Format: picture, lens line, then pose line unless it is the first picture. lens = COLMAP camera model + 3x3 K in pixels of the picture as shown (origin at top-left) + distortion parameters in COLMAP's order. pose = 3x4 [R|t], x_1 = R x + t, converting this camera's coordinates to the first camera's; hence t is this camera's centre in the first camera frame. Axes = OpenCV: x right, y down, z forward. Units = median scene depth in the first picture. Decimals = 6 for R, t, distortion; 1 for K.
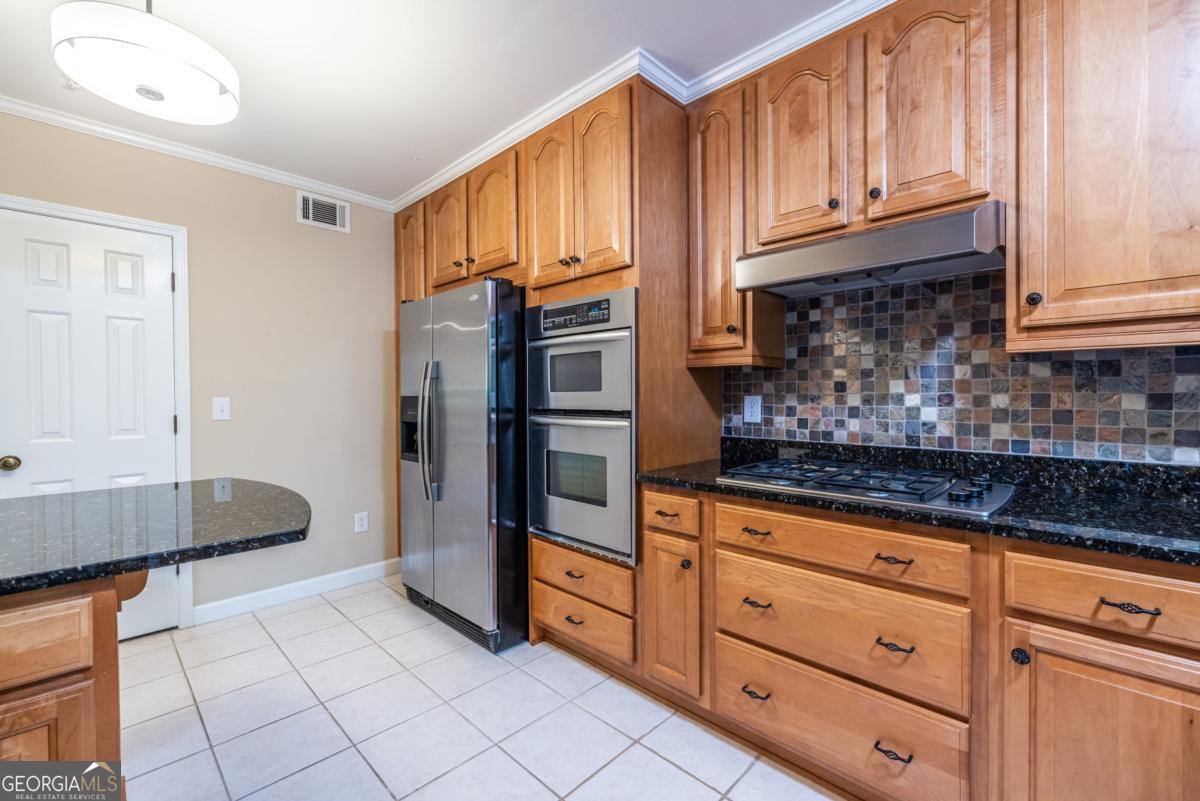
lens RADIAL K [[503.0, 0, 601.8], [0, 503.0, 400.7], [0, 0, 1]] dist [-0.003467, -0.000282]
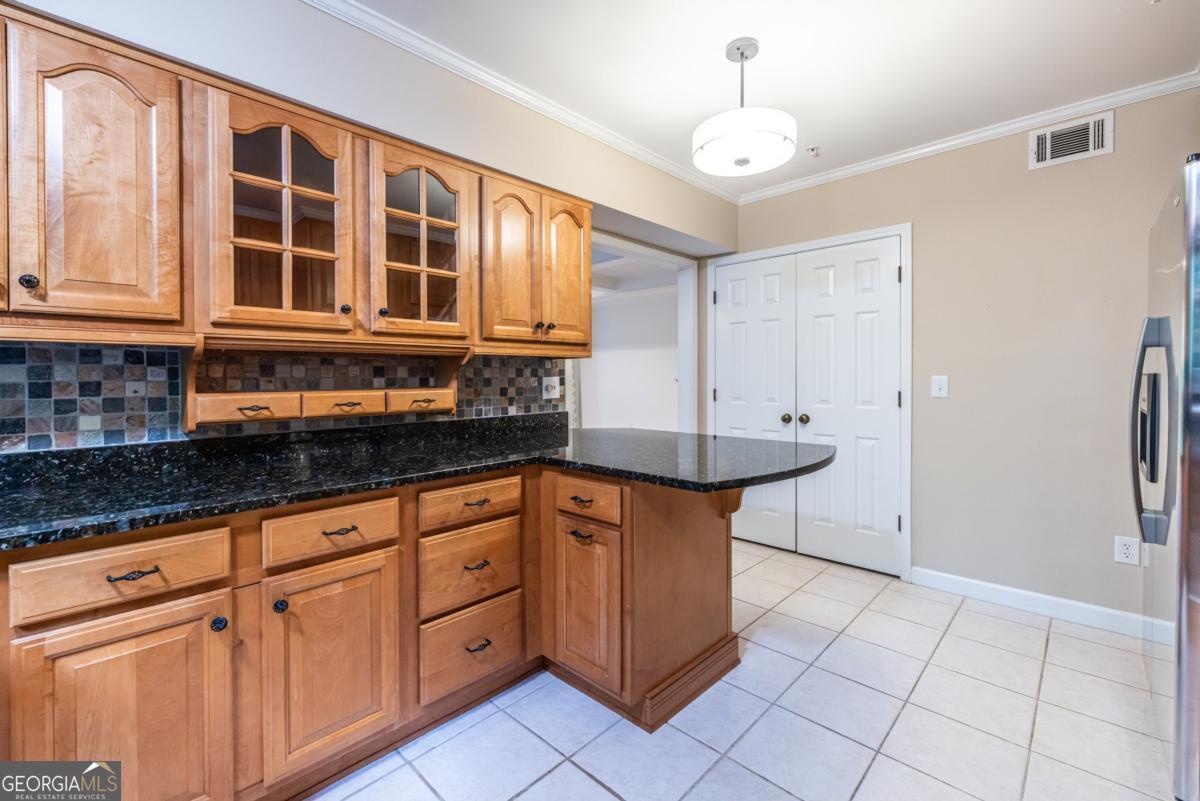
lens RADIAL K [[503.0, 0, 611.8], [0, 503.0, 380.0], [0, 0, 1]] dist [-0.003467, -0.000282]
pose [[0.020766, 0.009374, -0.999740, 0.393736], [-0.004507, 0.999947, 0.009282, -0.006073], [0.999774, 0.004313, 0.020807, 0.460199]]
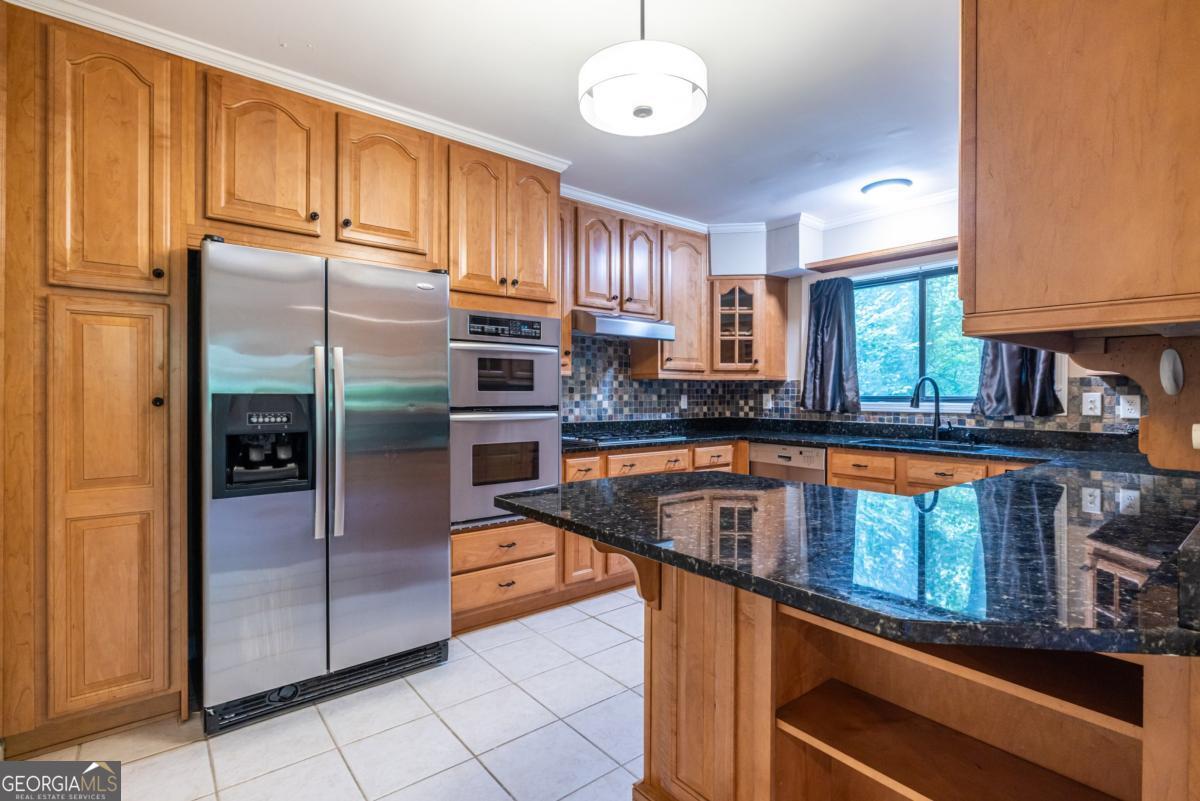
lens RADIAL K [[572.0, 0, 603.3], [0, 572.0, 395.7], [0, 0, 1]] dist [0.000189, 0.000605]
pose [[0.112723, 0.002046, 0.993624, -1.530252], [0.009797, 0.999947, -0.003171, -0.001194], [-0.993578, 0.010092, 0.112697, 0.690594]]
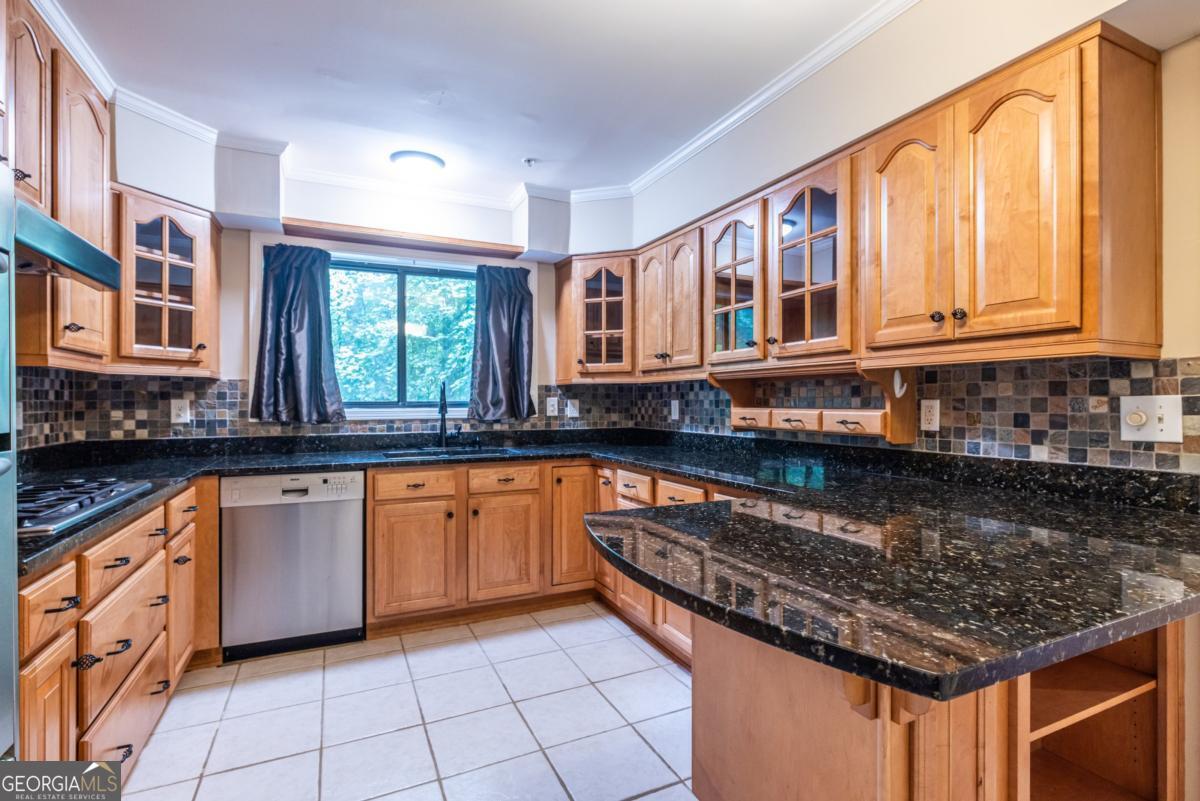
lens RADIAL K [[572.0, 0, 601.8], [0, 572.0, 400.3], [0, 0, 1]] dist [0.000189, 0.000605]
pose [[-0.941947, 0.006432, 0.335700, -0.633370], [0.010378, 0.999897, 0.009961, -0.010442], [-0.335602, 0.012866, -0.941916, 1.328402]]
